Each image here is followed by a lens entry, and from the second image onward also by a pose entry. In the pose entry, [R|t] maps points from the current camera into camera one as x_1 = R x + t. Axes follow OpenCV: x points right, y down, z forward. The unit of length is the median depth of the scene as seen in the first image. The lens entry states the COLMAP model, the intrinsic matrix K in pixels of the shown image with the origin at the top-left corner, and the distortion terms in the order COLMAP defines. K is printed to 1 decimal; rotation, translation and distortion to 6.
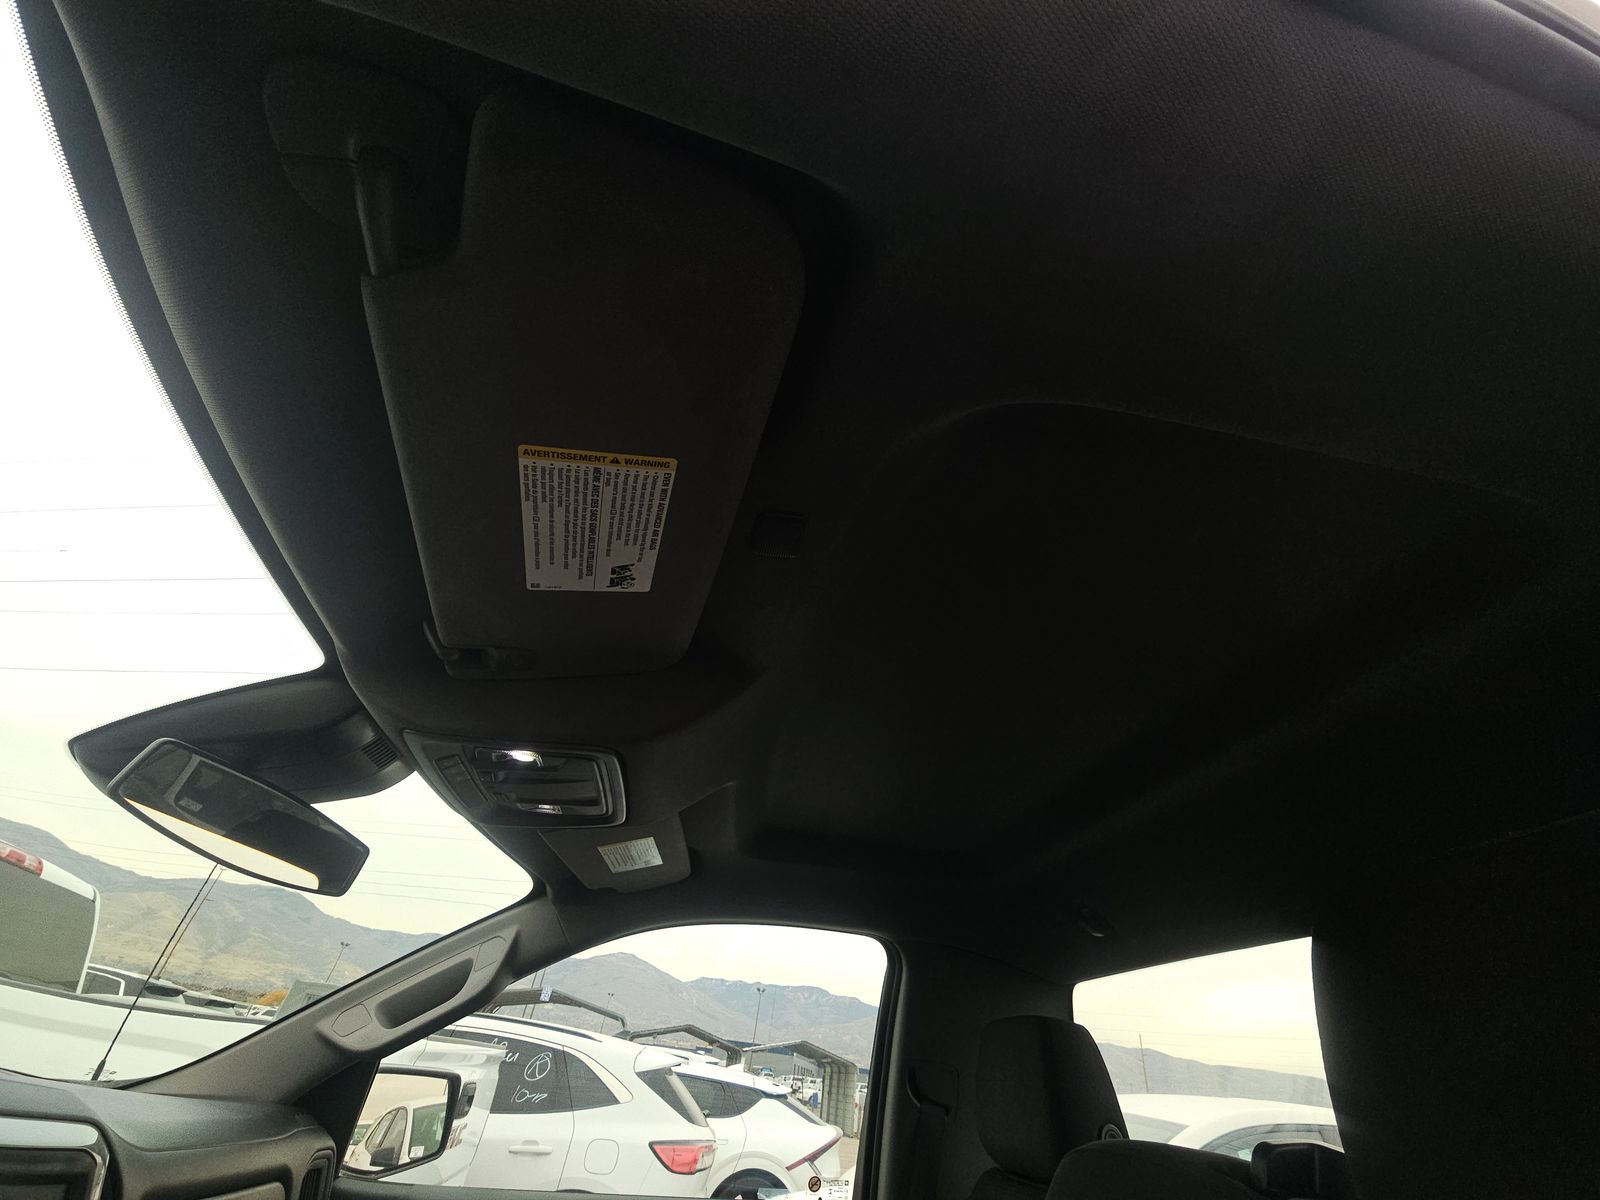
lens RADIAL K [[645.7, 0, 800.0], [0, 645.7, 600.0], [0, 0, 1]] dist [0.002760, -0.006972]
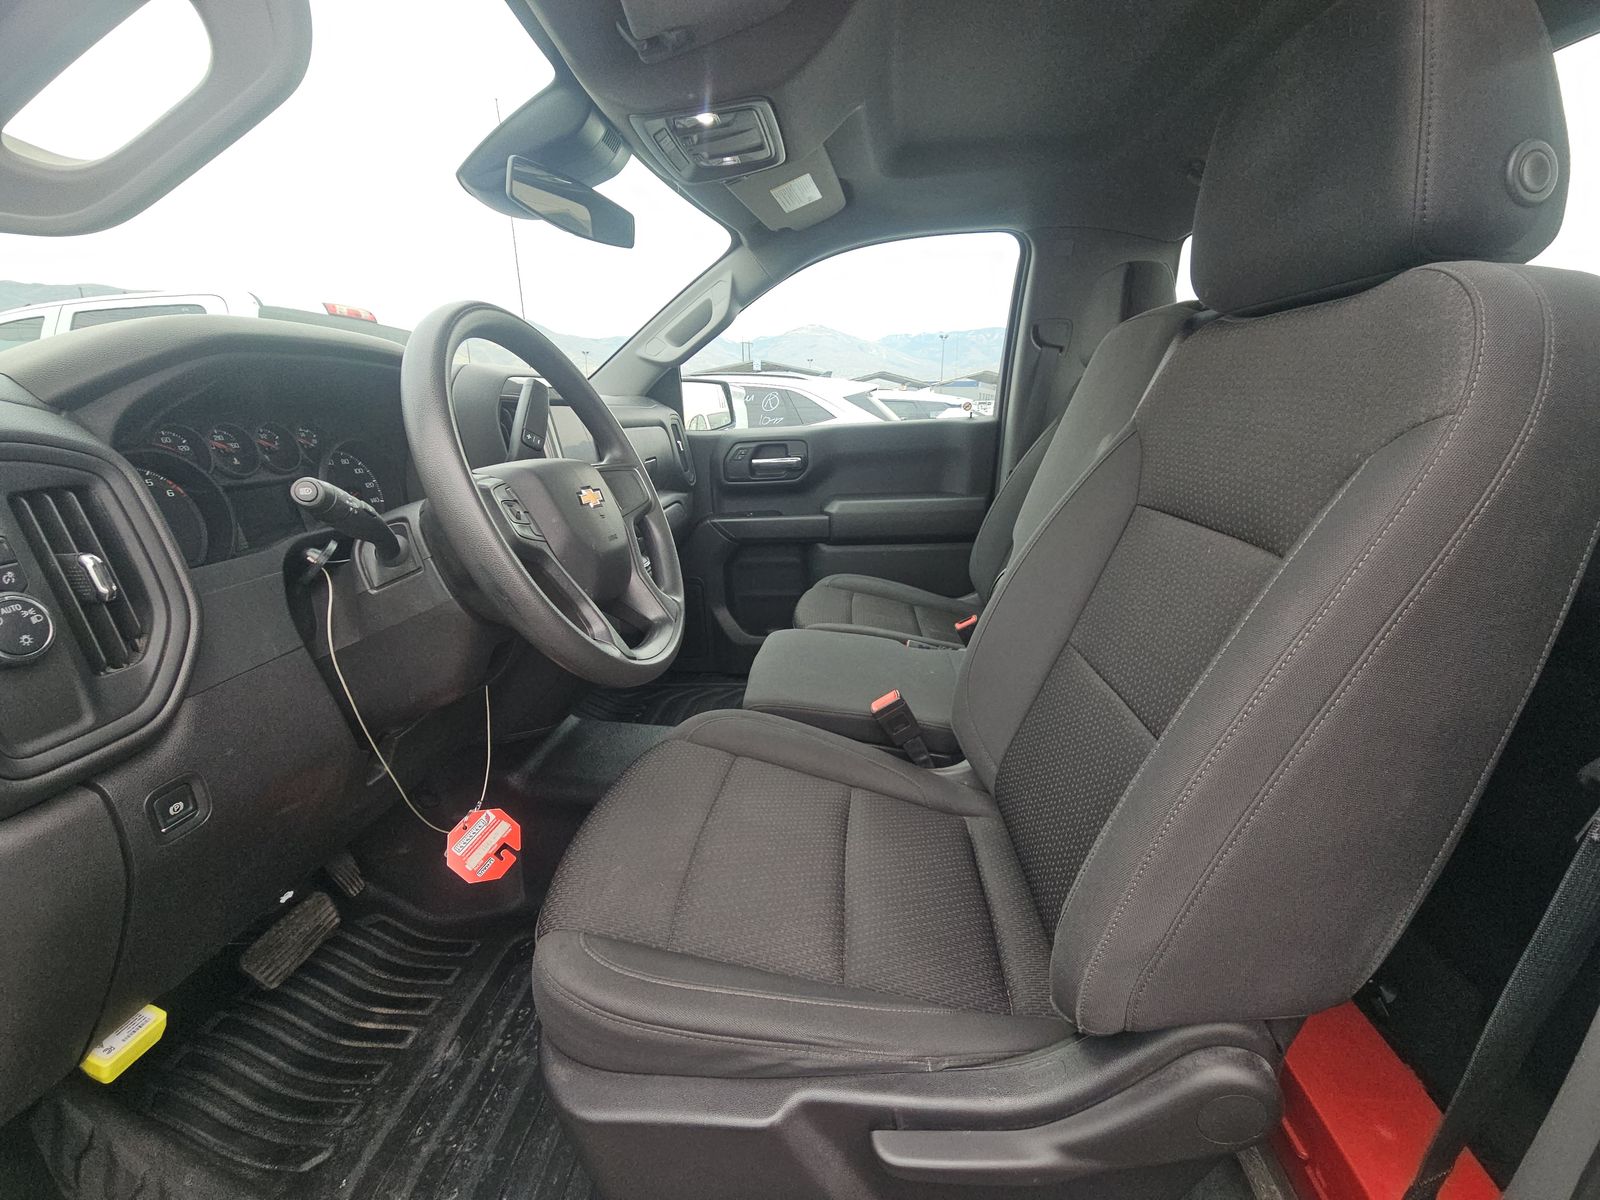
lens RADIAL K [[628.4, 0, 827.2], [0, 628.4, 588.2], [0, 0, 1]] dist [0.039377, -0.022574]
pose [[0.966487, -0.051898, -0.251415, 0.079714], [0.231688, 0.598112, 0.767191, -0.096117], [0.110559, -0.799730, 0.590092, -0.387957]]
